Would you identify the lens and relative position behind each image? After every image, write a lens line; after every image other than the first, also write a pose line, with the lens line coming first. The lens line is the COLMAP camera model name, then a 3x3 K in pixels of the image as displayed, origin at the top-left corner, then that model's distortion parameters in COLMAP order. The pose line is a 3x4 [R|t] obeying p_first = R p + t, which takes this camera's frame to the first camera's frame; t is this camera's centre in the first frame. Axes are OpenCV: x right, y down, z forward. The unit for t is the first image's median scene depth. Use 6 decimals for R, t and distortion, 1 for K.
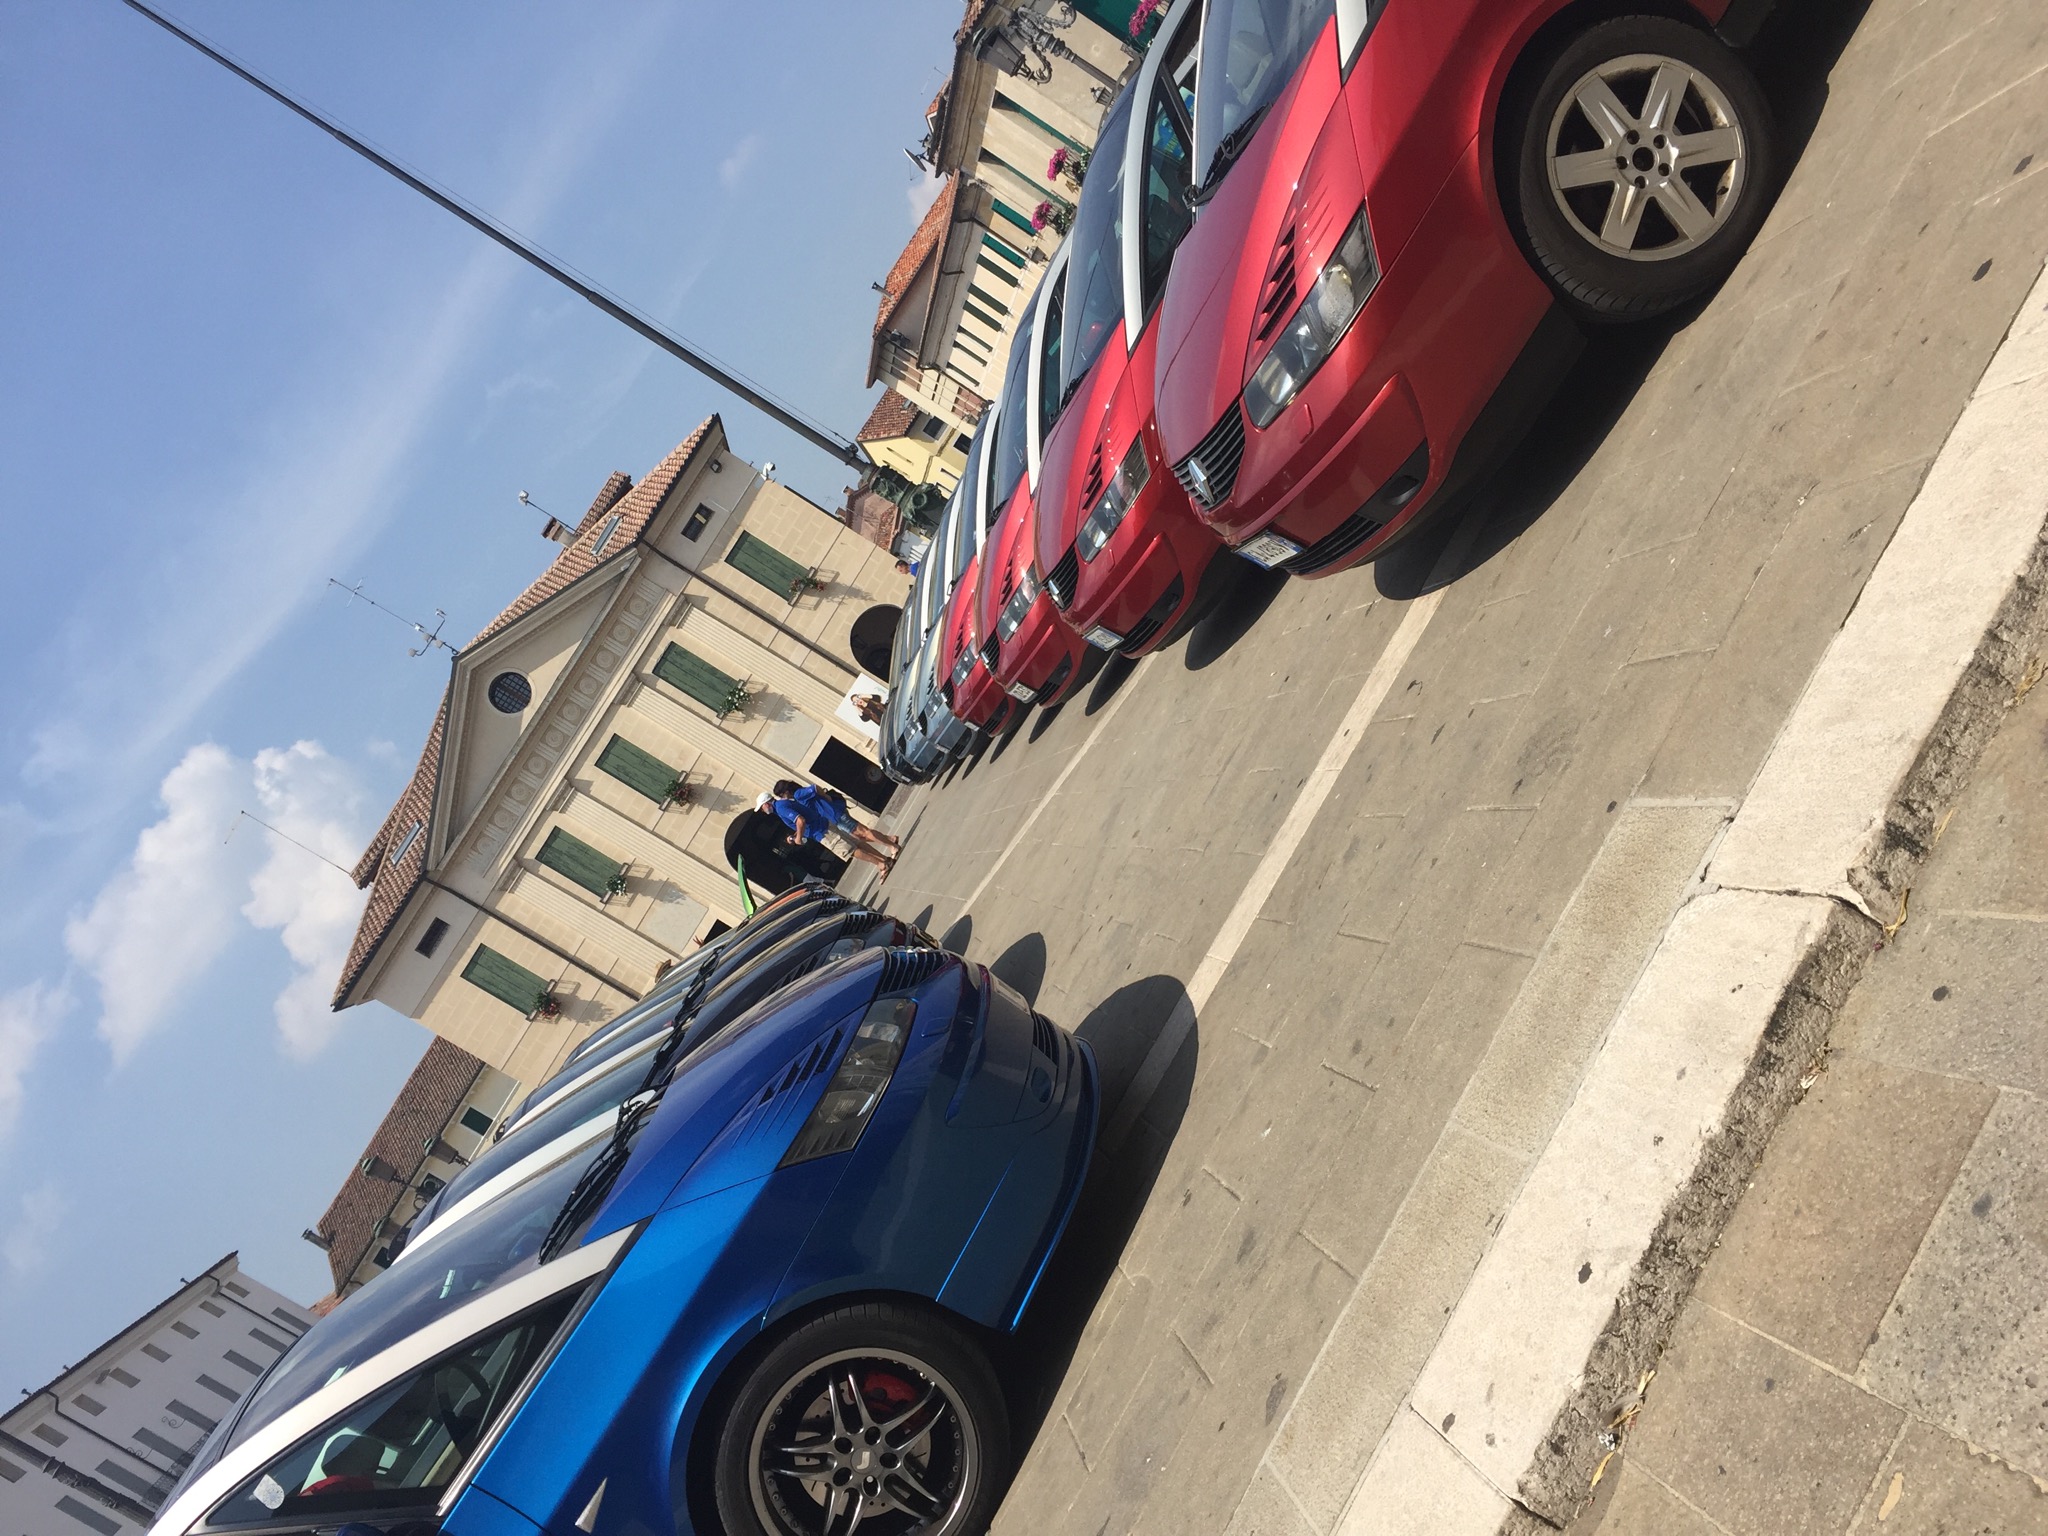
lens RADIAL K [[1786.8, 0, 1023.9], [0, 1786.8, 734.8], [0, 0, 1]] dist [0.081618, -0.124617]
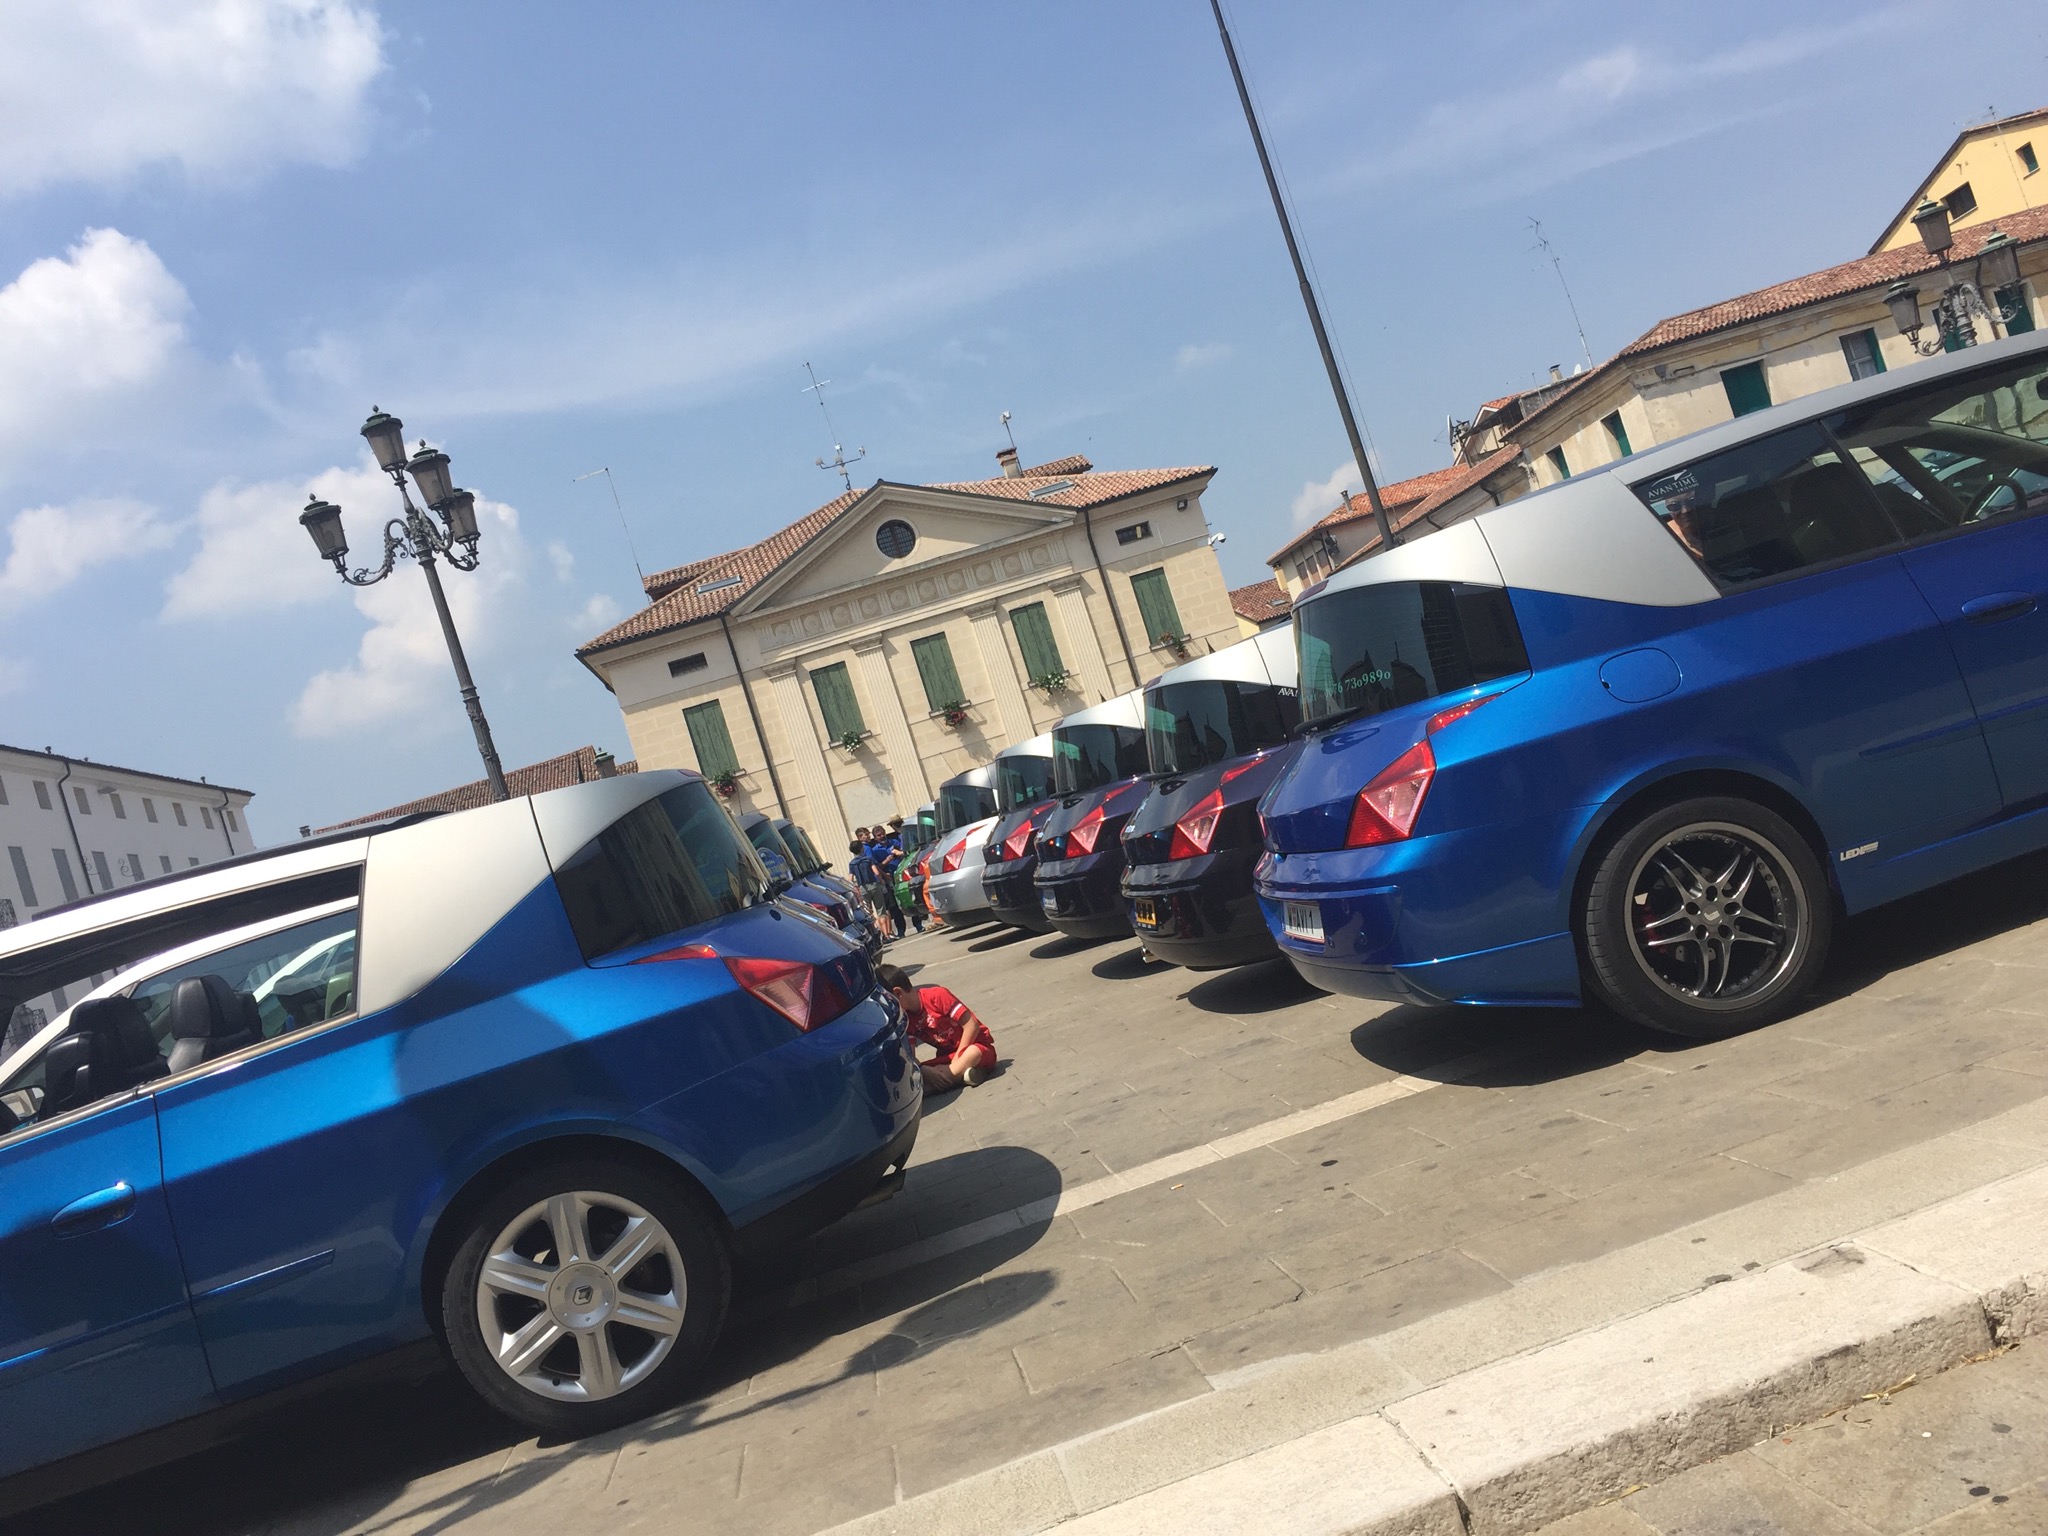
lens RADIAL K [[1786.8, 0, 1023.6], [0, 1786.8, 767.4], [0, 0, 1]] dist [0.081618, -0.124617]
pose [[0.754756, 0.651798, -0.074173, -0.063762], [-0.655989, 0.750687, -0.078406, 0.109680], [0.004576, 0.107834, 0.994158, -0.028373]]
